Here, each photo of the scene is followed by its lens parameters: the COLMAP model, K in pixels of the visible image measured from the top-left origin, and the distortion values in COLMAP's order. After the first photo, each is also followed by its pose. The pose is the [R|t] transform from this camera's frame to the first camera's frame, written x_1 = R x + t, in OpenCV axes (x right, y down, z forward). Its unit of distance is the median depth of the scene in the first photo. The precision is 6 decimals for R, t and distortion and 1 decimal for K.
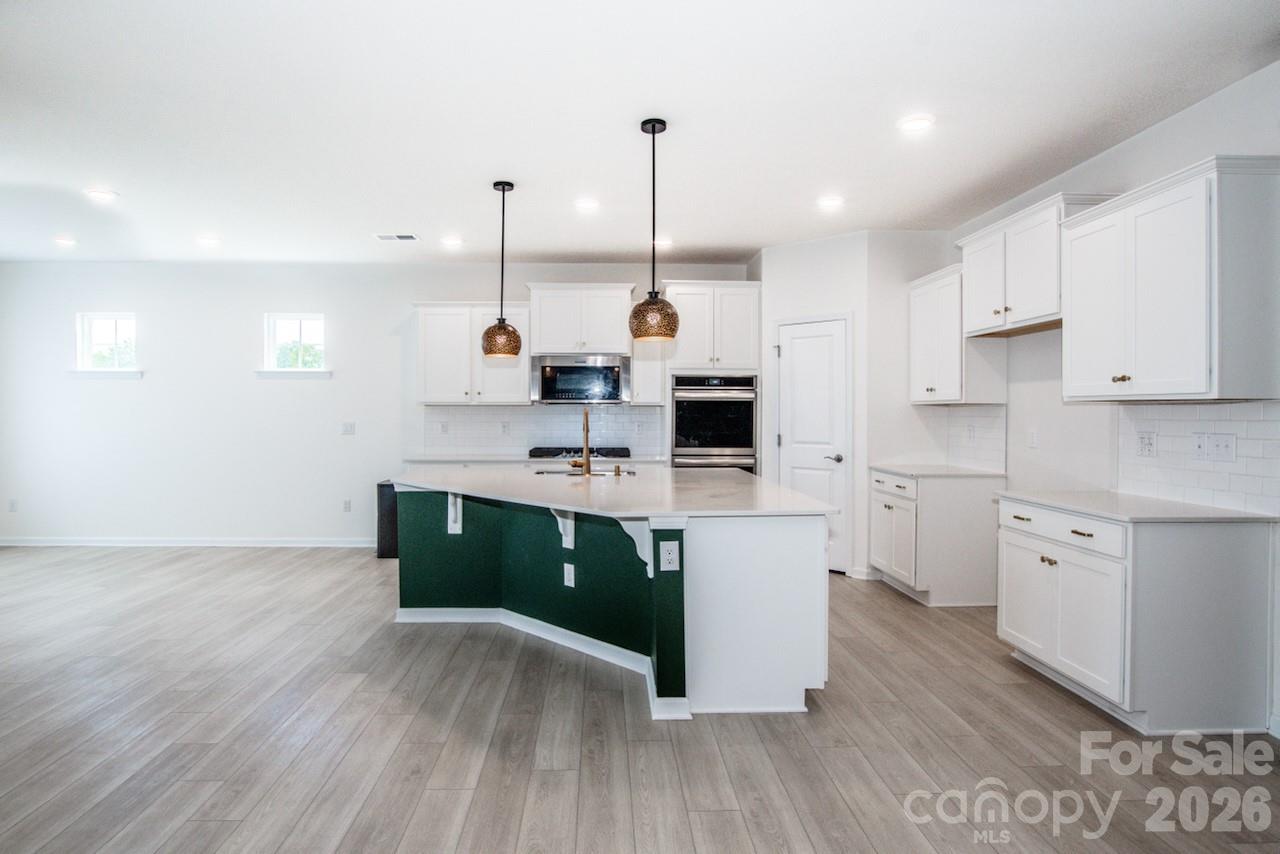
lens RADIAL K [[696.5, 0, 640.0], [0, 696.5, 427.0], [0, 0, 1]] dist [-0.019955, 0.000560]
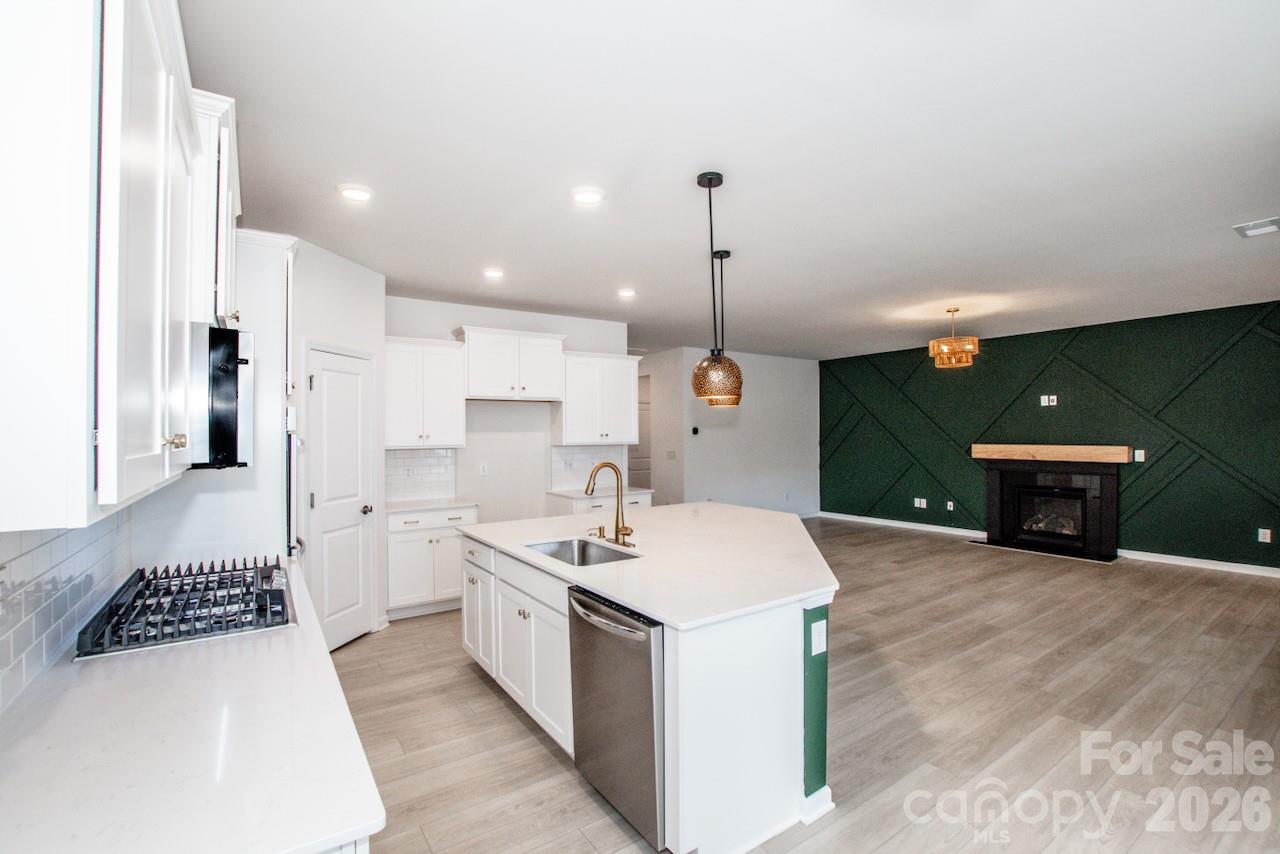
lens RADIAL K [[559.8, 0, 640.0], [0, 559.8, 427.0], [0, 0, 1]] dist [-0.021817, -0.000202]
pose [[-0.530901, 0.012017, 0.847349, -0.674655], [0.023934, 0.999713, 0.000818, -0.070324], [-0.847096, 0.020715, -0.531036, 1.375699]]
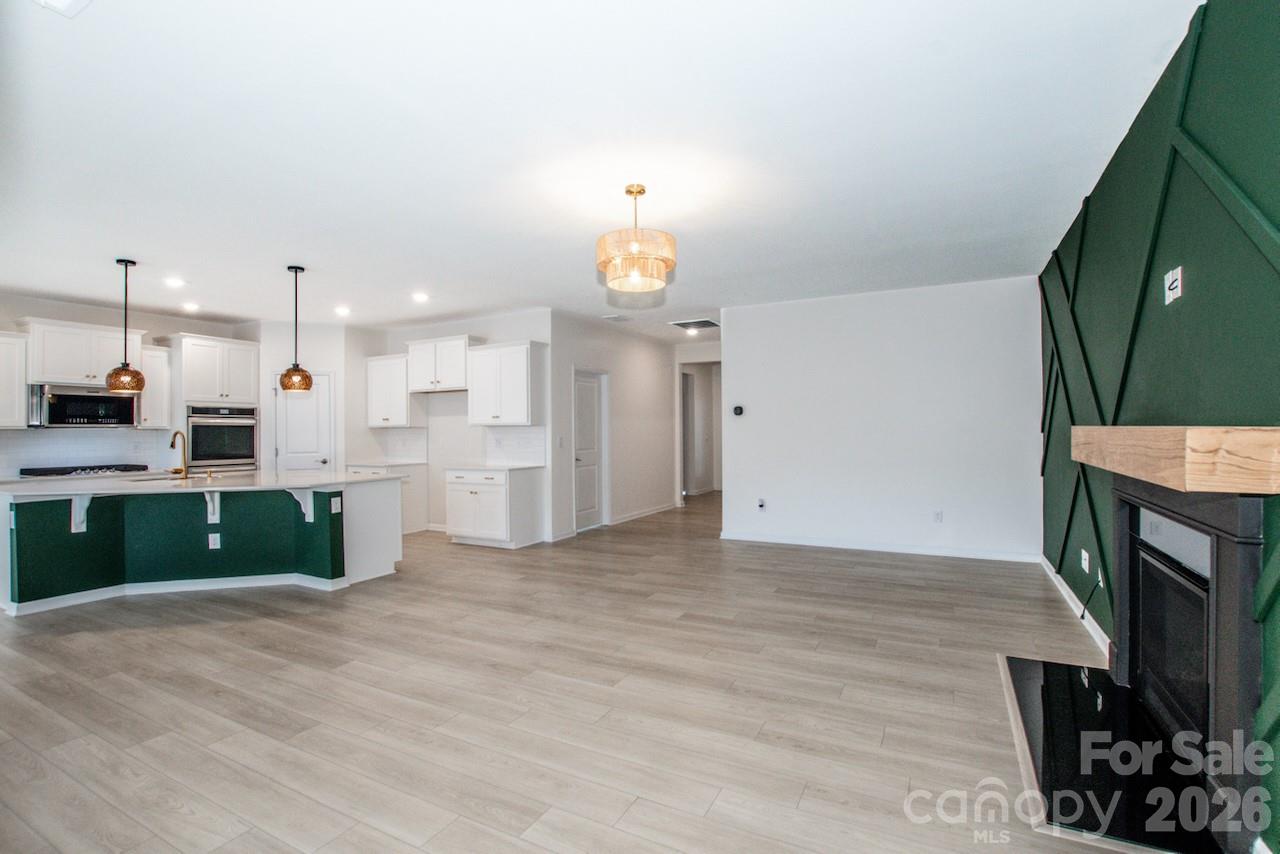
lens RADIAL K [[569.9, 0, 640.0], [0, 569.9, 427.0], [0, 0, 1]] dist [-0.017859, 0.000163]
pose [[0.503119, -0.000905, 0.864217, -0.612549], [0.031130, 0.999369, -0.017076, 0.013834], [-0.863657, 0.035495, 0.502830, -0.366907]]
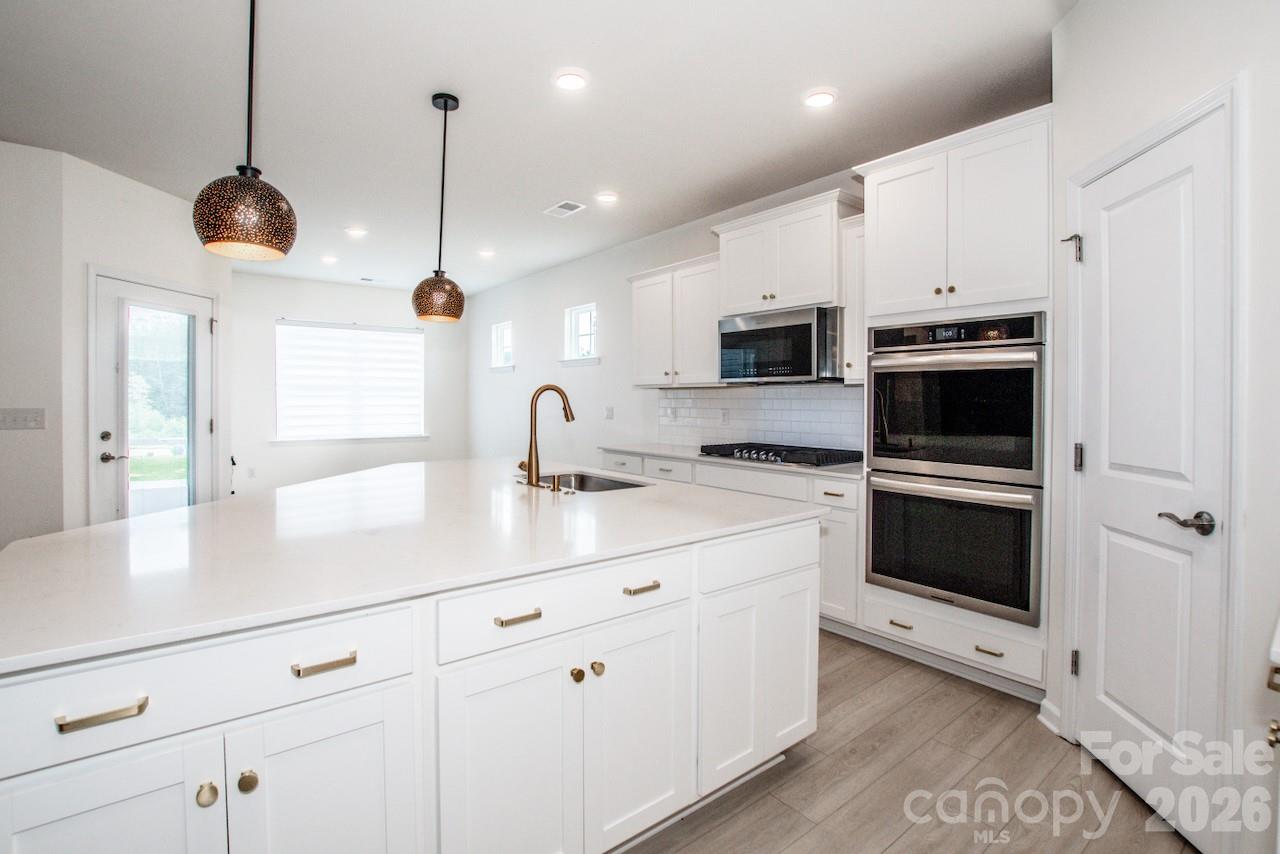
lens RADIAL K [[606.1, 0, 638.3], [0, 606.1, 409.0], [0, 0, 1]] dist [-0.003358, -0.000297]
pose [[0.581755, 0.010760, -0.813293, 0.470230], [-0.021339, 0.999770, -0.002037, -0.005443], [0.813084, 0.018540, 0.581851, 0.773549]]
